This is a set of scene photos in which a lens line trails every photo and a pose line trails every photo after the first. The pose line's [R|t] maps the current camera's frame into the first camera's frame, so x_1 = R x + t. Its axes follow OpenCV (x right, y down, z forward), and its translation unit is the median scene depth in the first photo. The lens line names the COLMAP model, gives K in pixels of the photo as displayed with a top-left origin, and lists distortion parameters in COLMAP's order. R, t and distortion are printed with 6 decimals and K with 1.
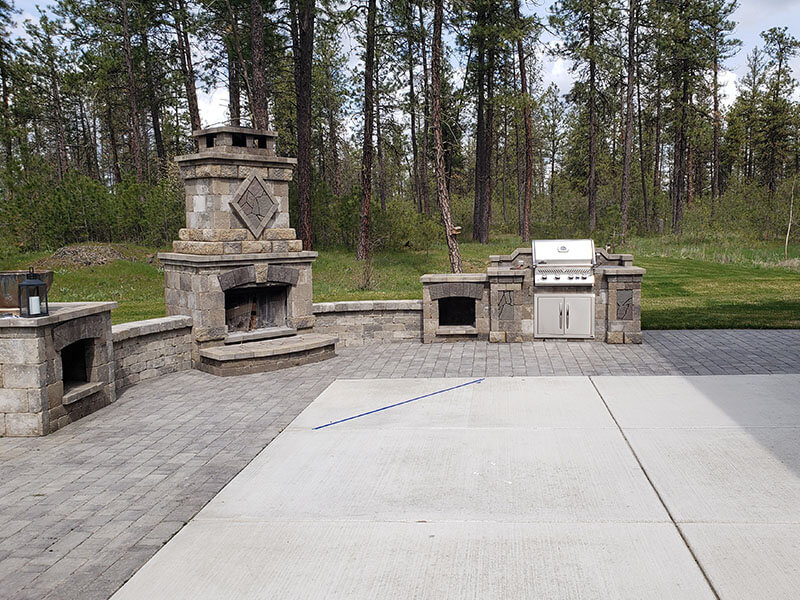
lens RADIAL K [[769.6, 0, 400.0], [0, 769.6, 300.0], [0, 0, 1]] dist [0.052952, 0.001441]
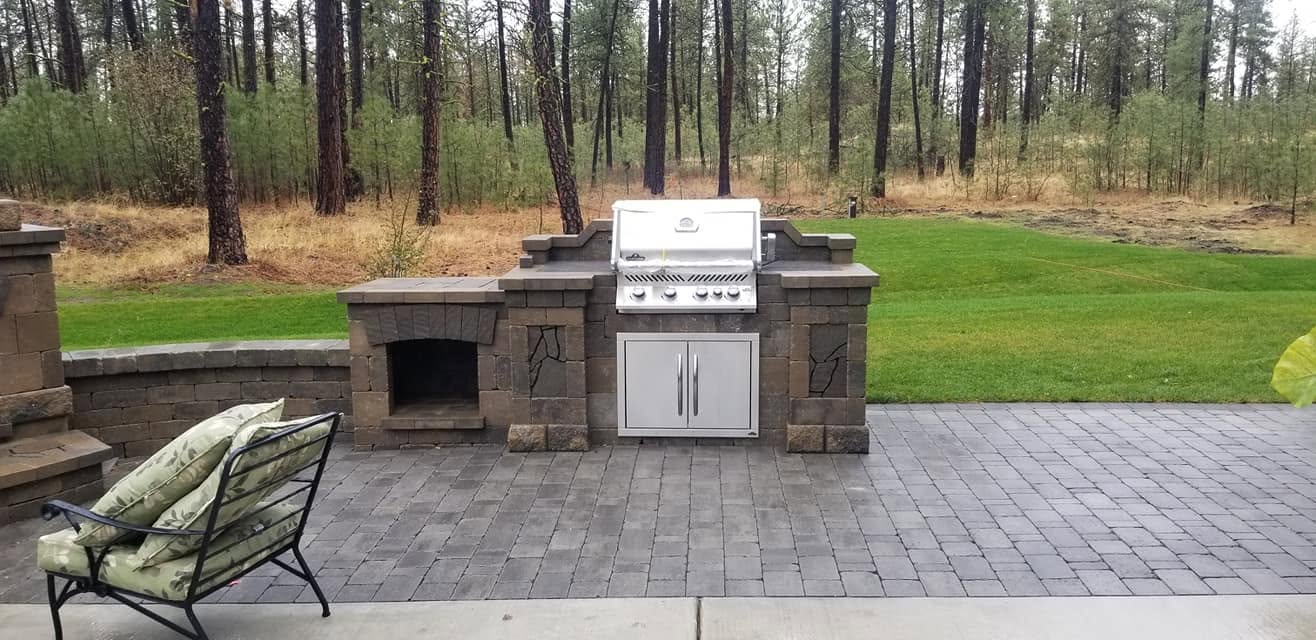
lens RADIAL K [[1035.8, 0, 656.3], [0, 1035.8, 341.5], [0, 0, 1]] dist [0.006500, 0.002084]
pose [[0.998685, -0.003316, 0.051154, 0.165381], [-0.000362, 0.997424, 0.071725, -0.042730], [-0.051260, -0.071649, 0.996112, 0.438299]]
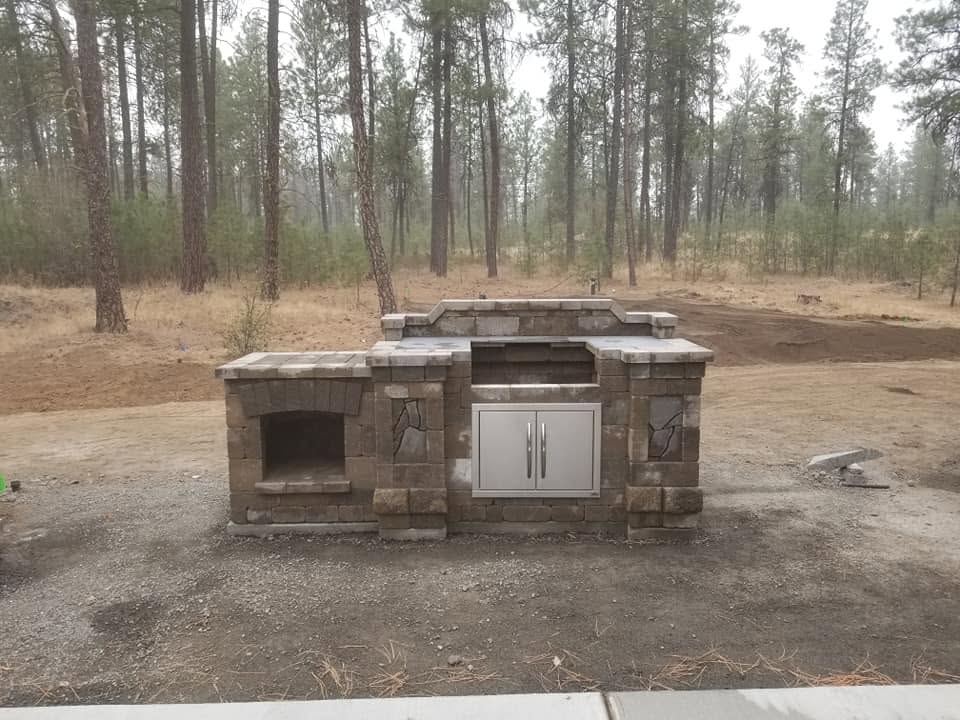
lens RADIAL K [[740.6, 0, 447.3], [0, 740.6, 358.7], [0, 0, 1]] dist [0.008728, -0.001196]
pose [[0.996249, -0.007794, 0.086182, 0.121205], [0.004142, 0.999089, 0.042479, -0.052617], [-0.086435, -0.041963, 0.995373, 0.559493]]
